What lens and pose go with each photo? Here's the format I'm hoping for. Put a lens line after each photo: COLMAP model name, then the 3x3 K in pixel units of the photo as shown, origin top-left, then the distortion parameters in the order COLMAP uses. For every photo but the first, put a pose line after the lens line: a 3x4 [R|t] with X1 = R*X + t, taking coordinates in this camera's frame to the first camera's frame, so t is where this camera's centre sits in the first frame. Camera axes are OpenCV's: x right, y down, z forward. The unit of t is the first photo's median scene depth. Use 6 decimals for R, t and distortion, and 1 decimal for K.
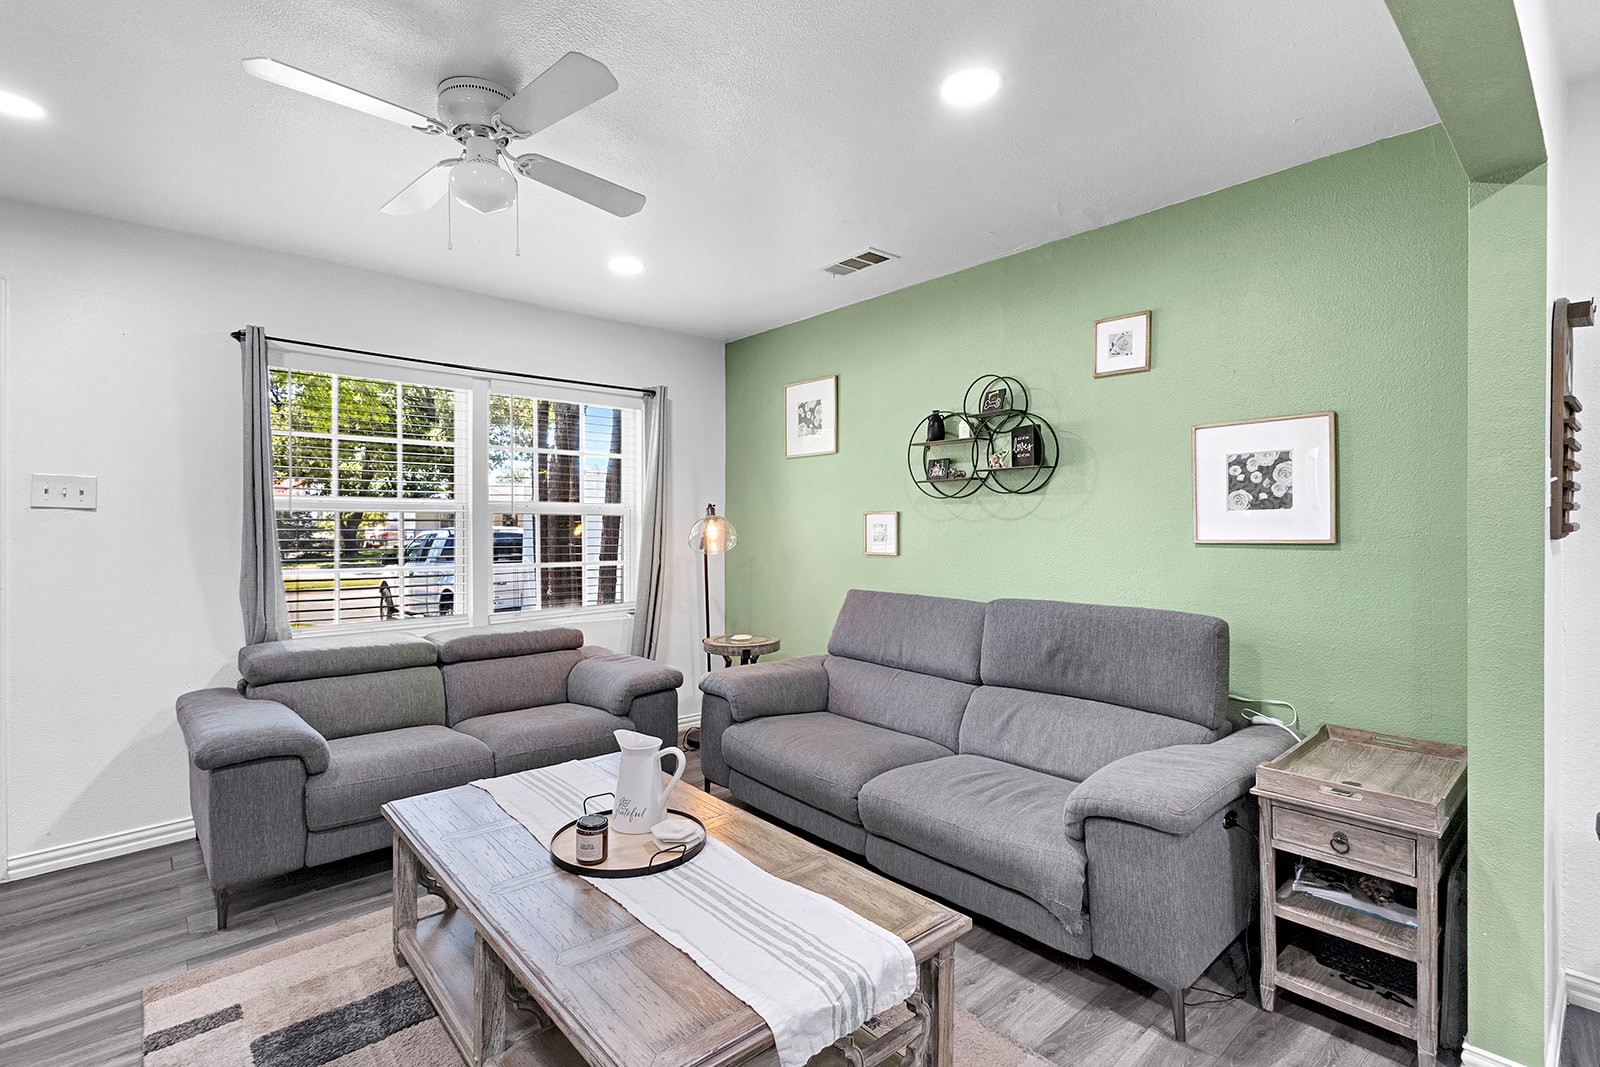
lens RADIAL K [[758.6, 0, 806.5], [0, 758.6, 530.9], [0, 0, 1]] dist [0.009847, -0.003901]
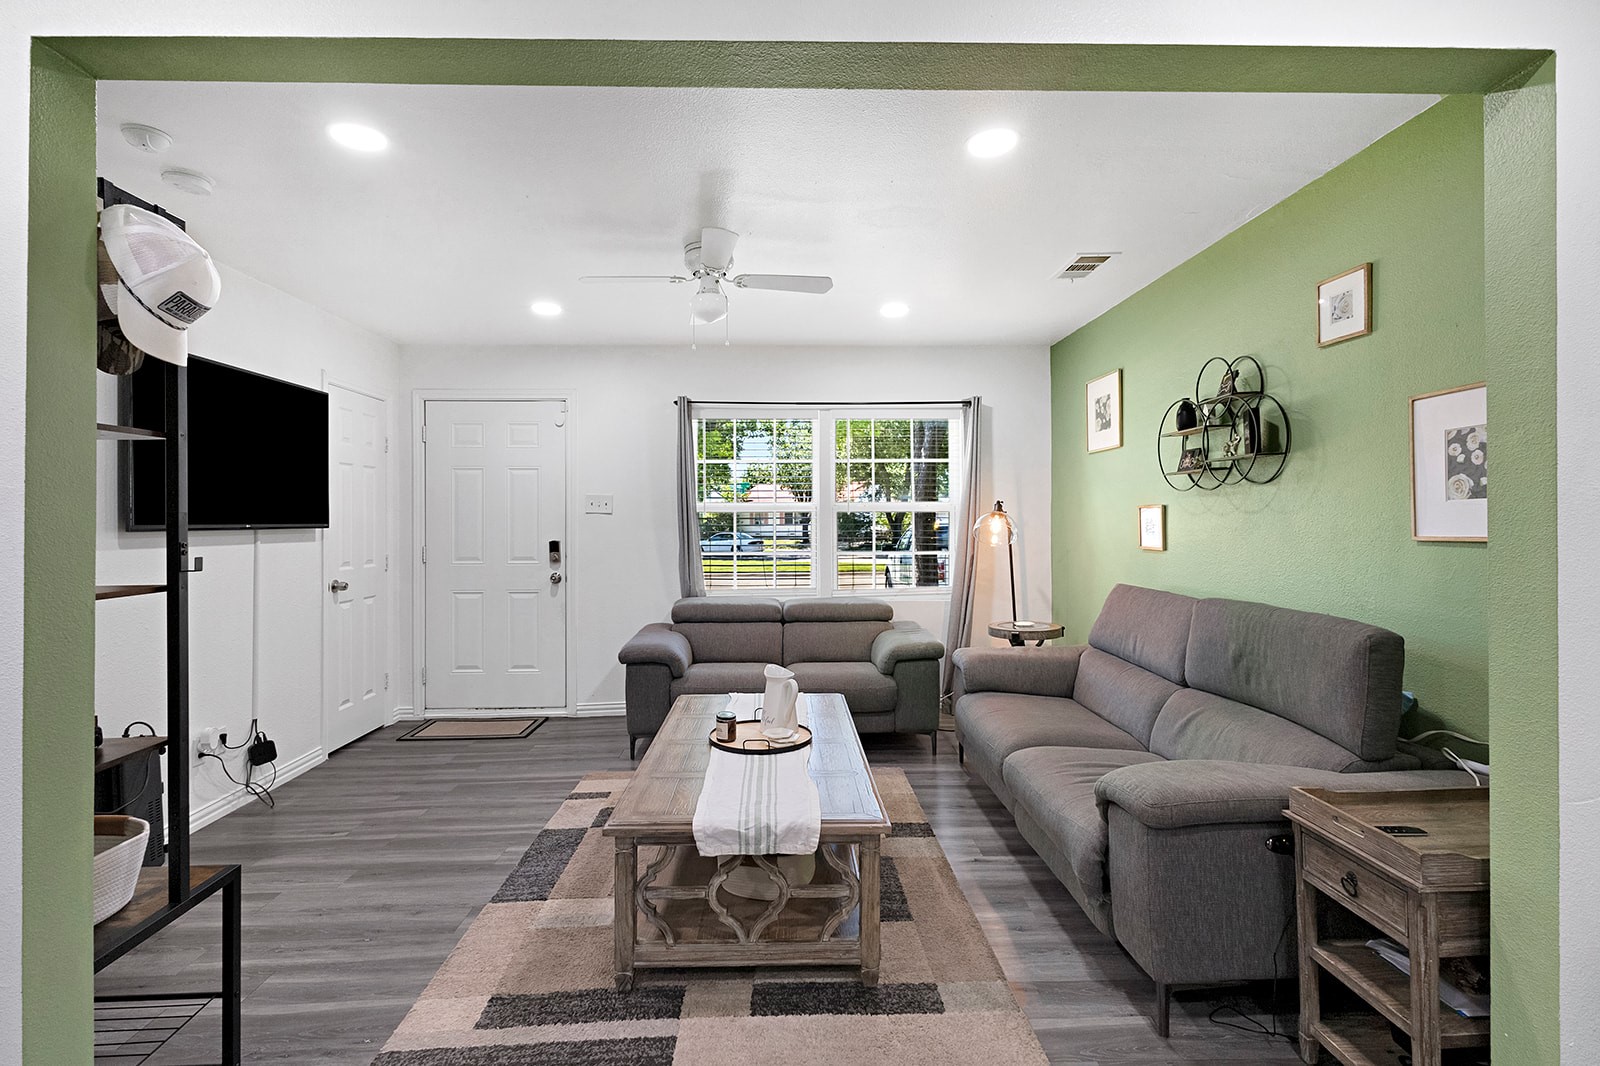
lens RADIAL K [[758.6, 0, 790.1], [0, 758.6, 521.0], [0, 0, 1]] dist [0.009847, -0.003901]
pose [[0.759100, -0.004737, -0.650957, 0.496435], [0.002097, 0.999986, -0.004832, -0.002144], [0.650971, 0.002303, 0.759099, -0.051455]]
